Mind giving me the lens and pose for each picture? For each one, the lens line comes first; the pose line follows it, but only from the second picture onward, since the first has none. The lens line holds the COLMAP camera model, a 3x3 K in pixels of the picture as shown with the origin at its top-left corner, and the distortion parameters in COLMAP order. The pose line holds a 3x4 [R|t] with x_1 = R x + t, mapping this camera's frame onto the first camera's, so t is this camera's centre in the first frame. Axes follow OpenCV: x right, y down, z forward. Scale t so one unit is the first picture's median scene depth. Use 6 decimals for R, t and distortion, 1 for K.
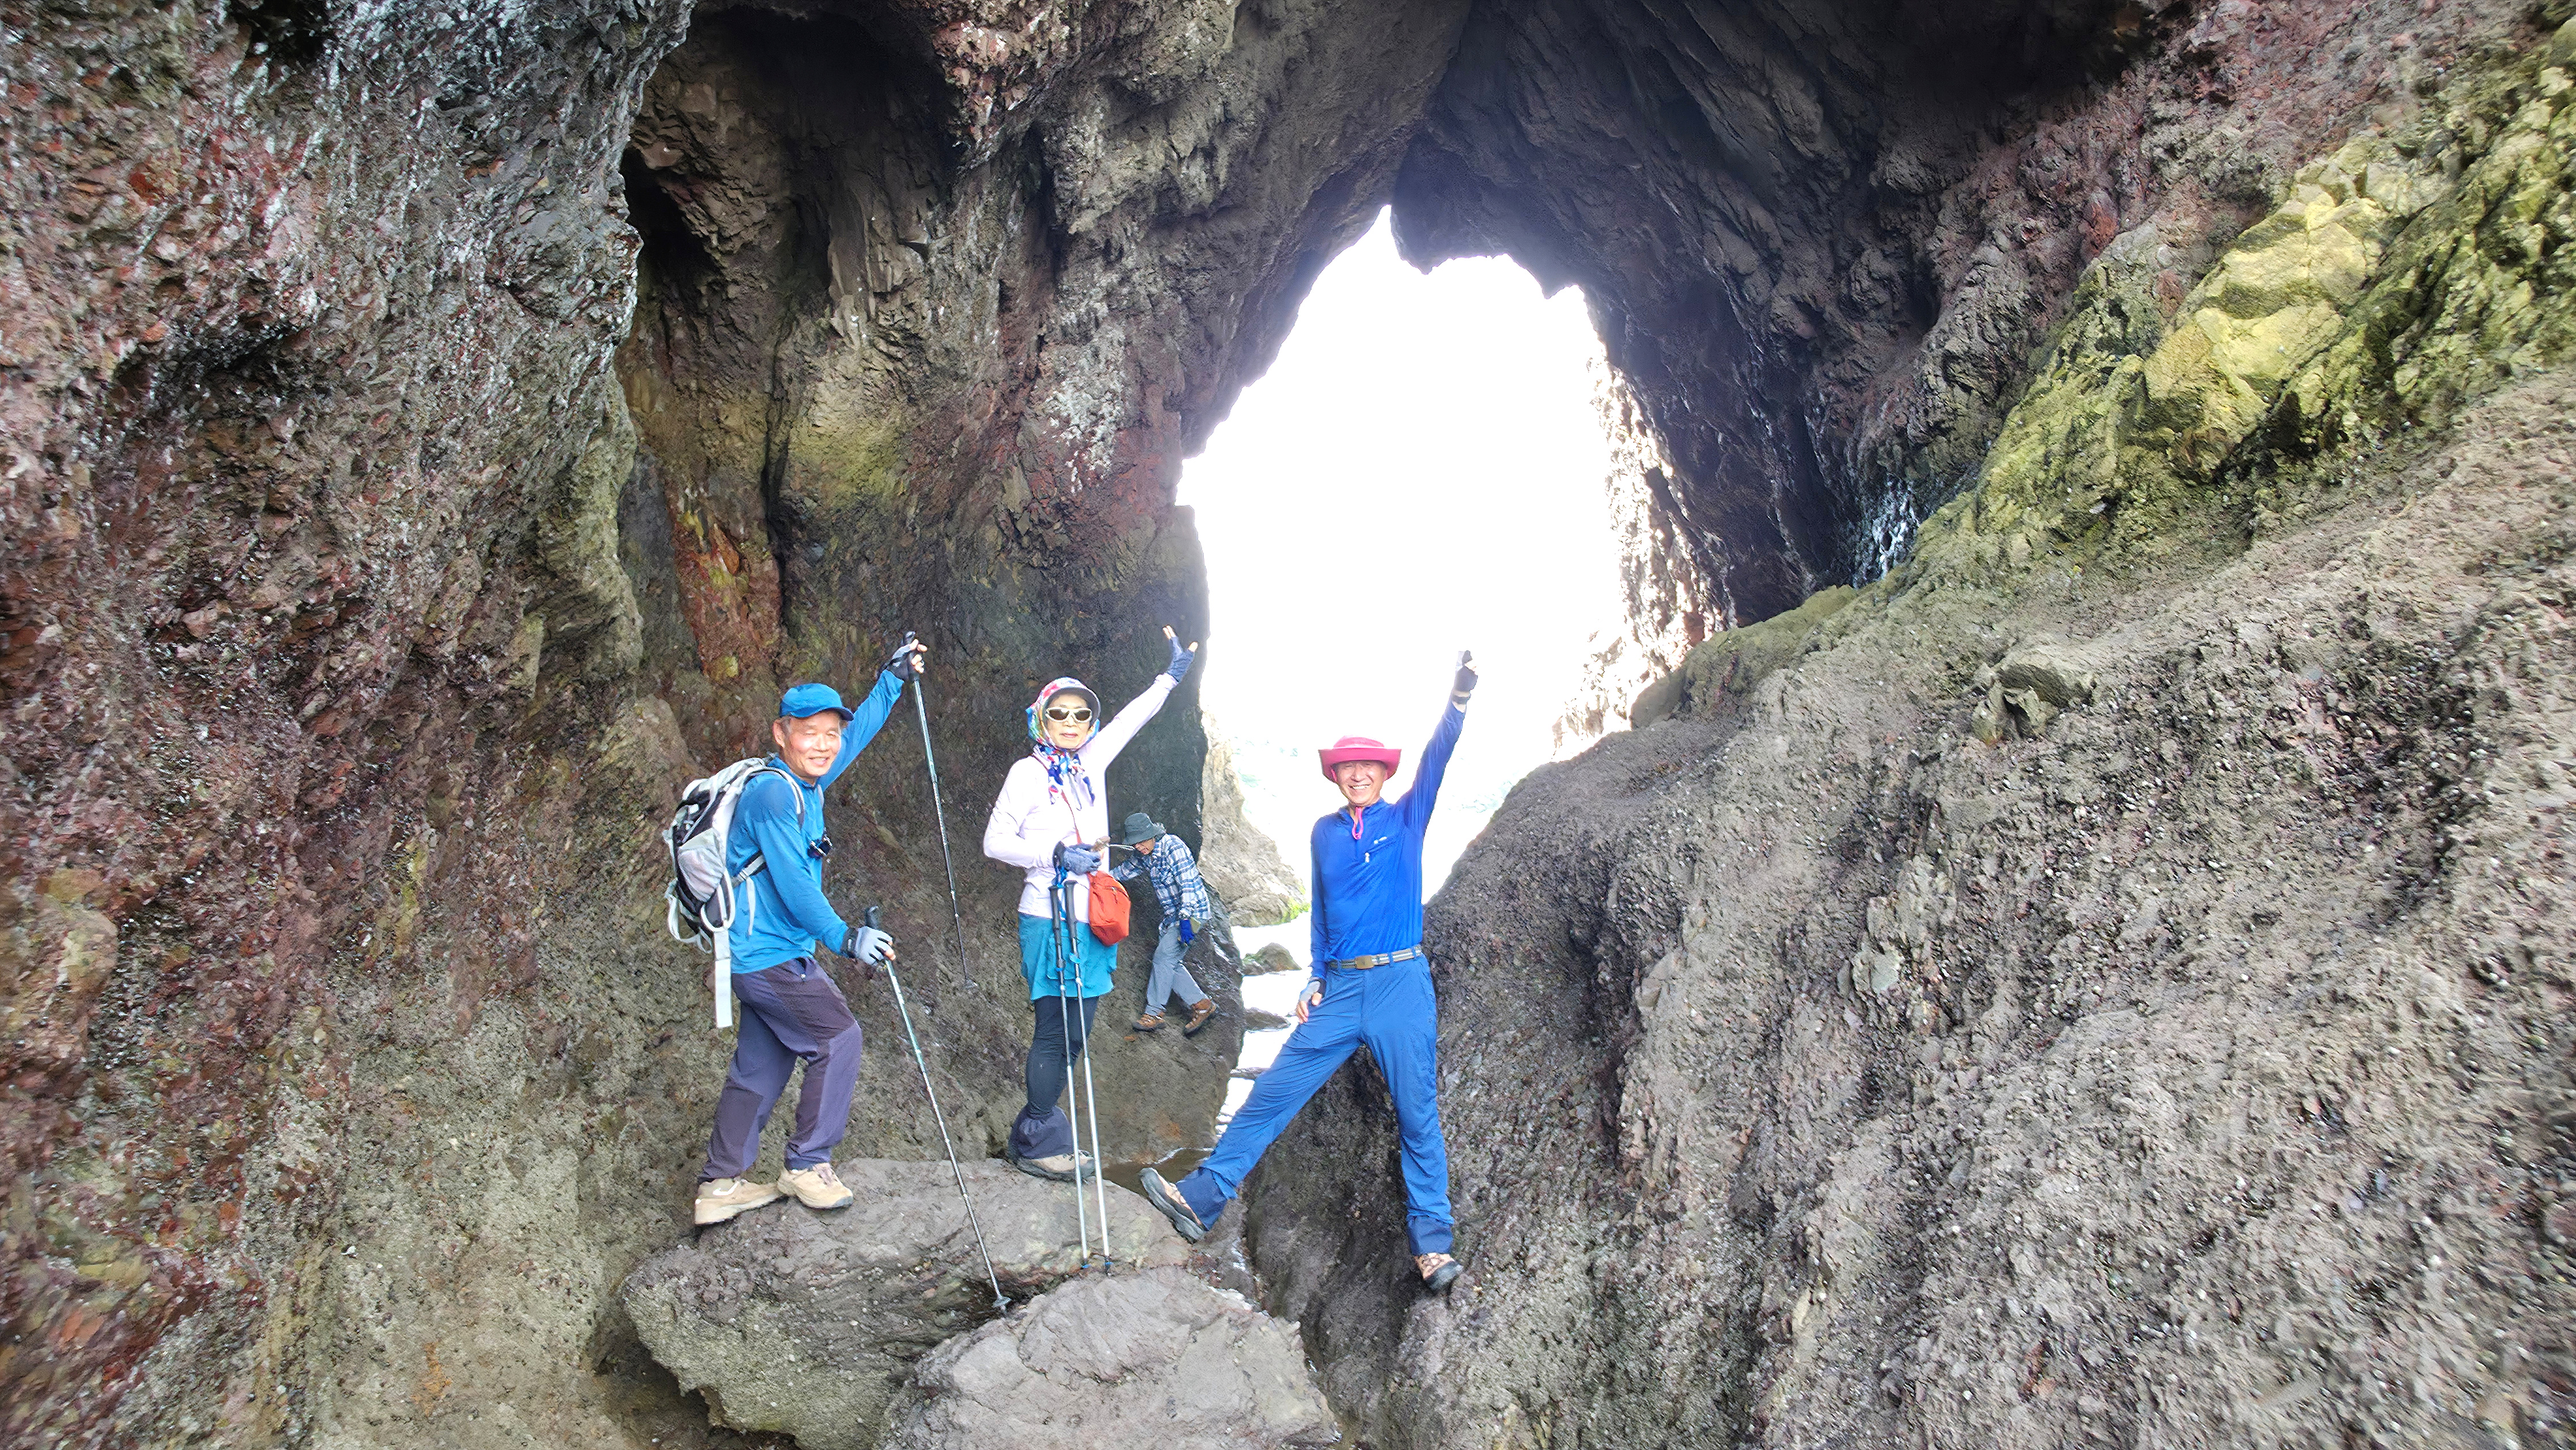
lens RADIAL K [[1463.5, 0, 1278.3], [0, 1463.5, 736.3], [0, 0, 1]] dist [0.000432, 0.002119]
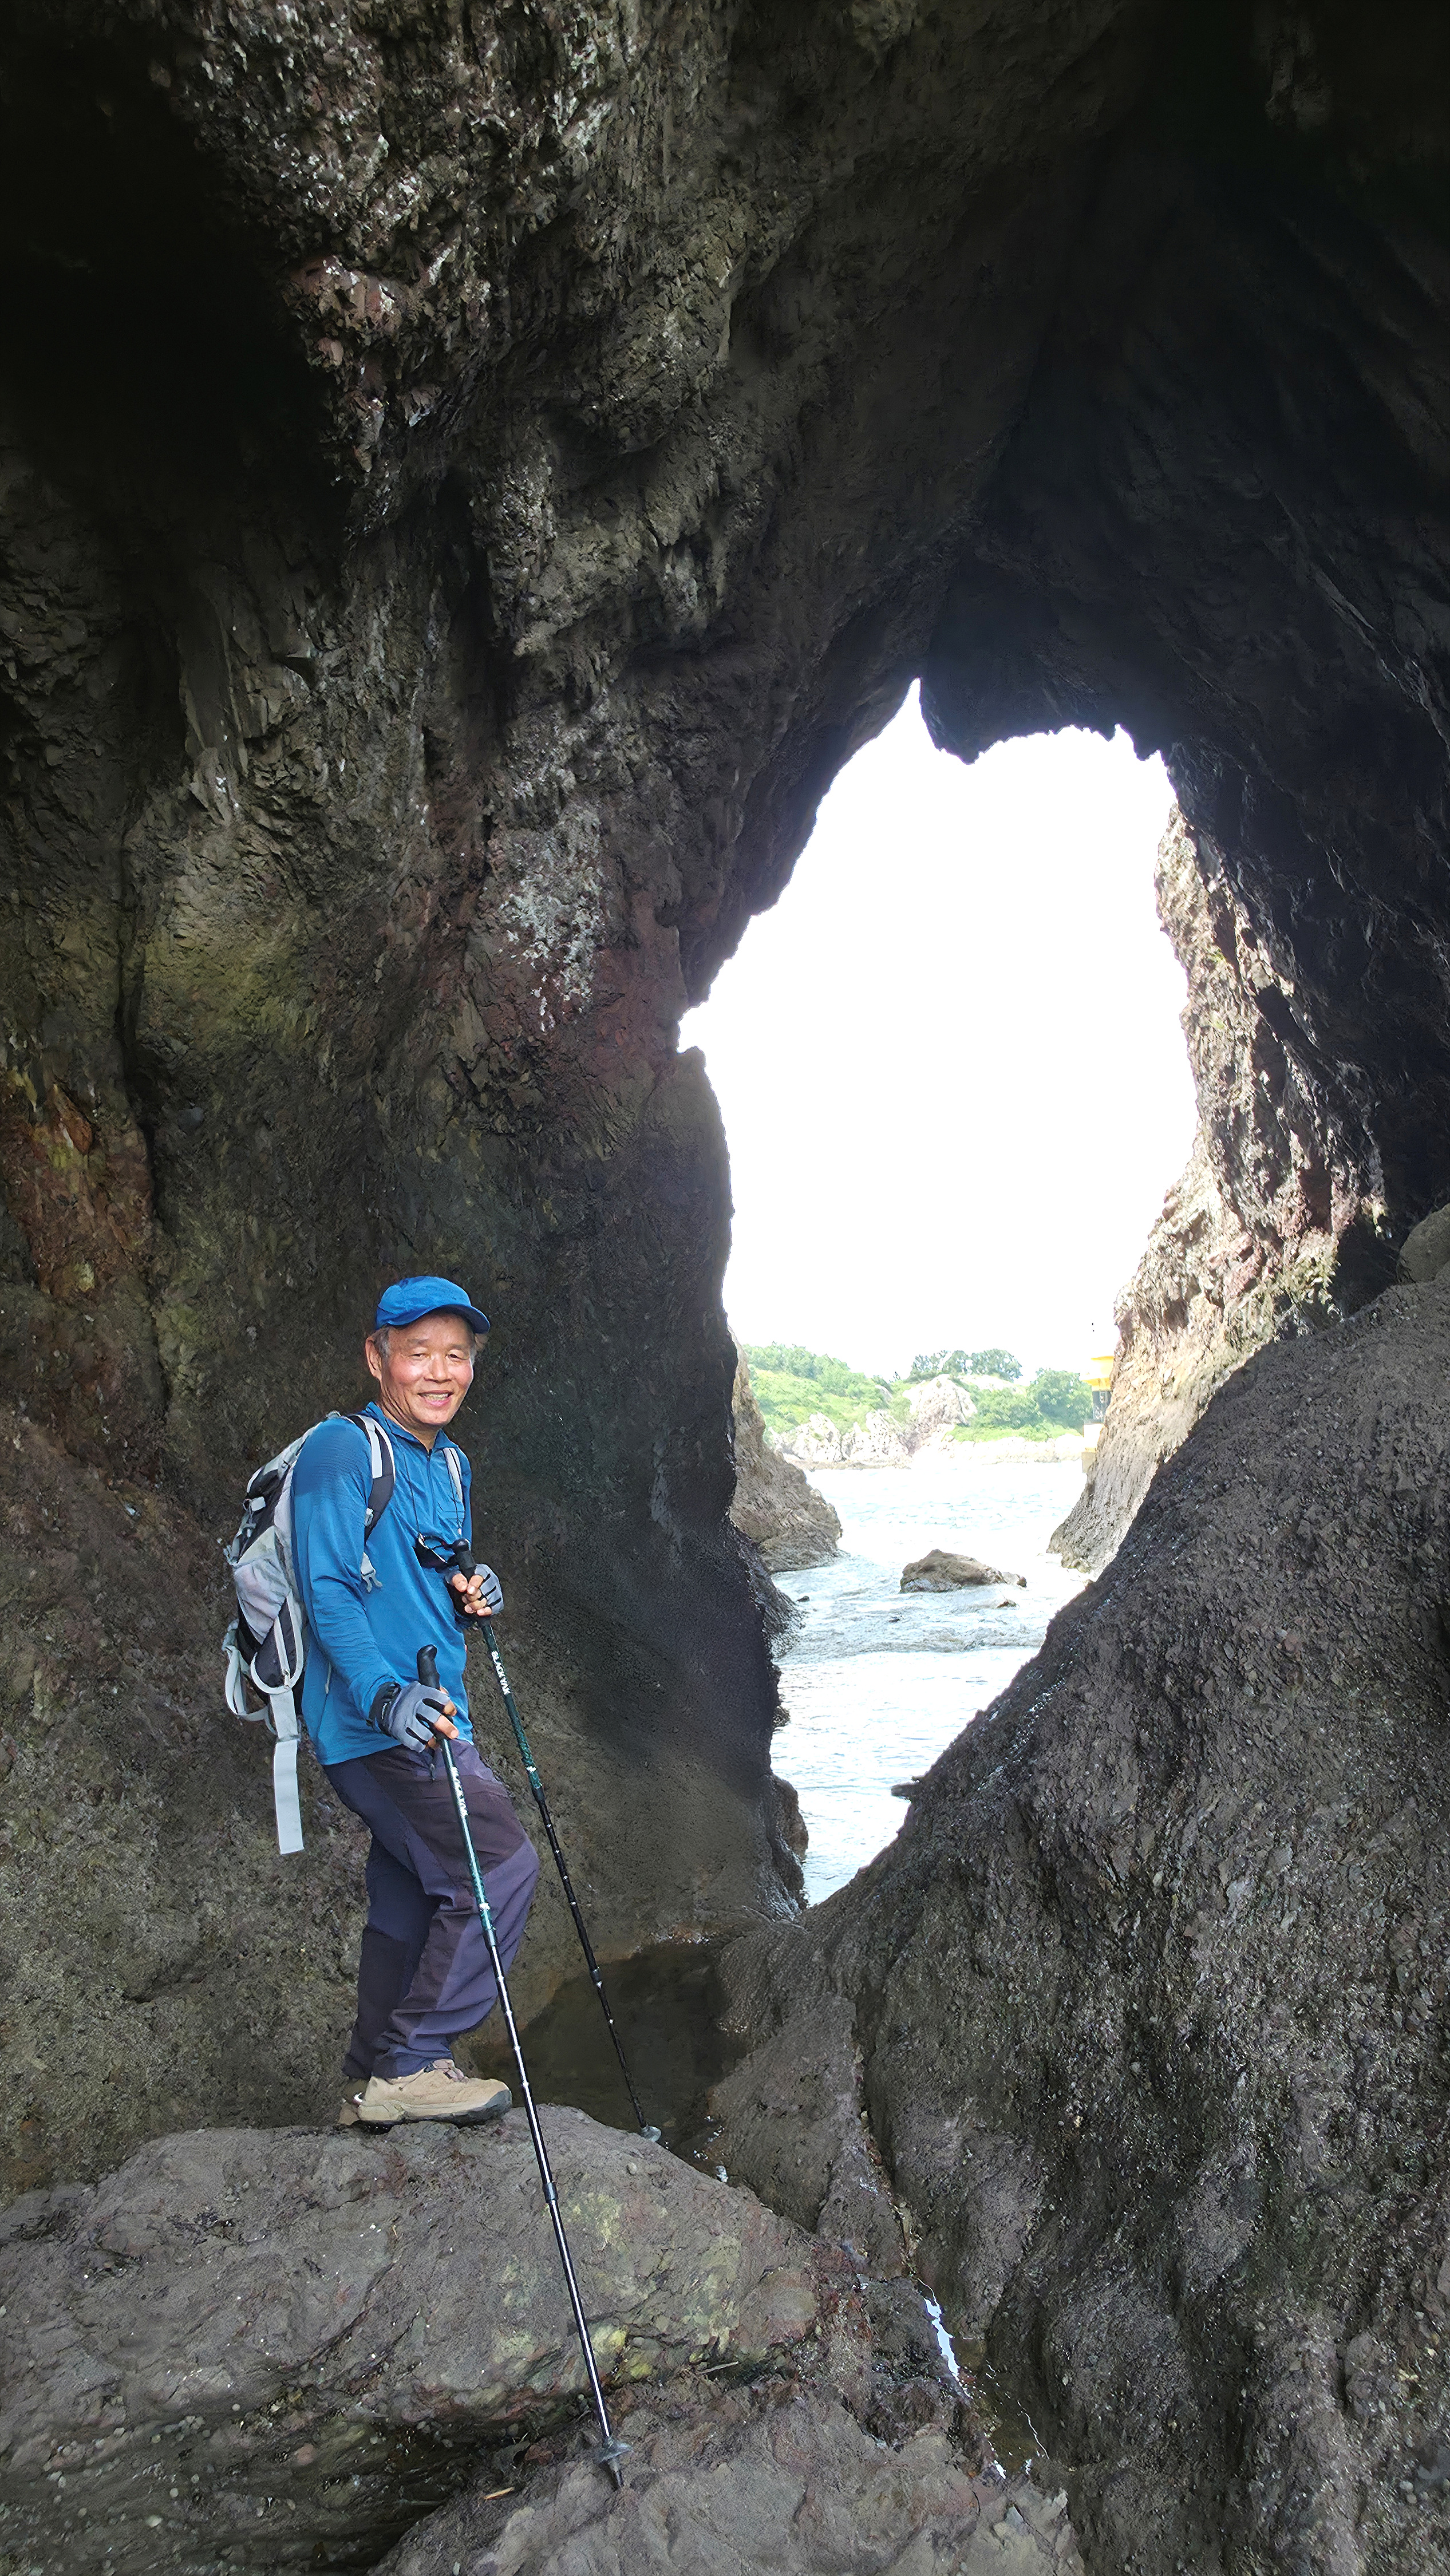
lens RADIAL K [[1567.5, 0, 697.7], [0, 1567.5, 1375.8], [0, 0, 1]] dist [0.016566, -0.001275]
pose [[0.996883, -0.051653, -0.059632, -0.027108], [0.052259, 0.998596, 0.008640, 0.010047], [0.059102, -0.011729, 0.998183, 0.243545]]
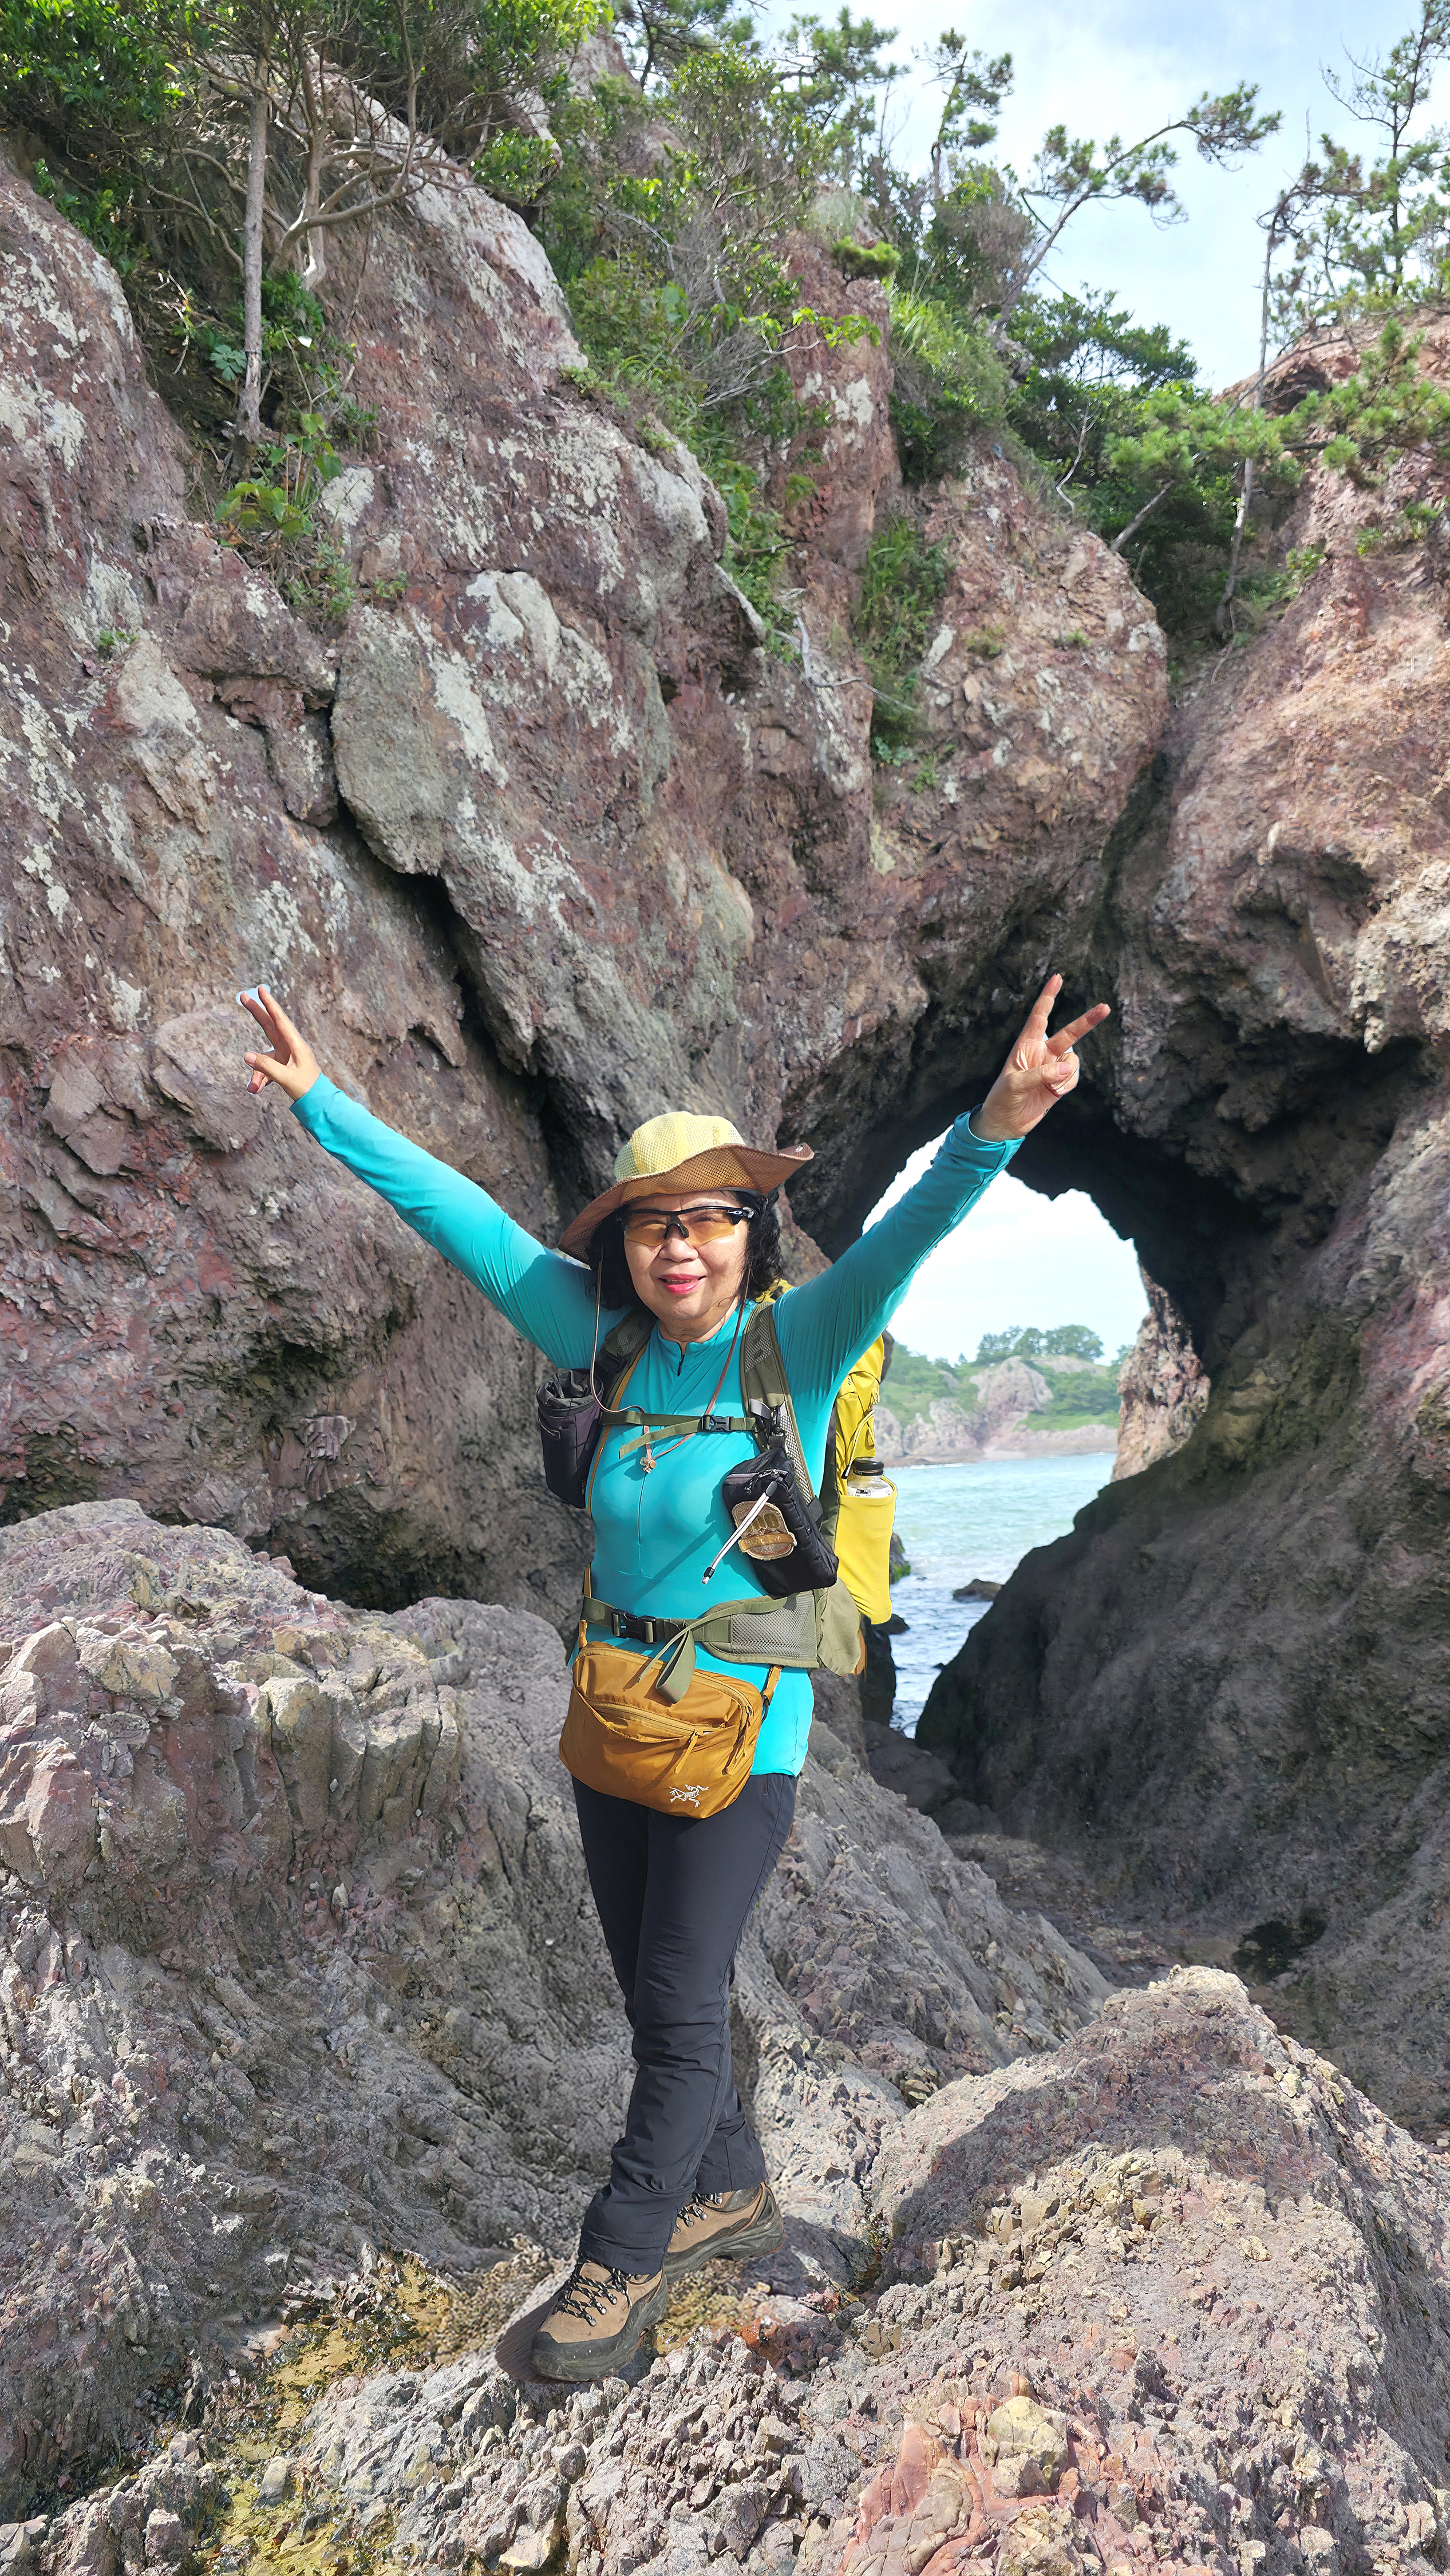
lens RADIAL K [[1925.1, 0, 768.4], [0, 1925.1, 1440.6], [0, 0, 1]] dist [0.085566, -0.140783]
pose [[0.996441, -0.073909, -0.040523, -0.079049], [0.076380, 0.995069, 0.063274, -0.310935], [0.035646, -0.066144, 0.997173, -1.666356]]
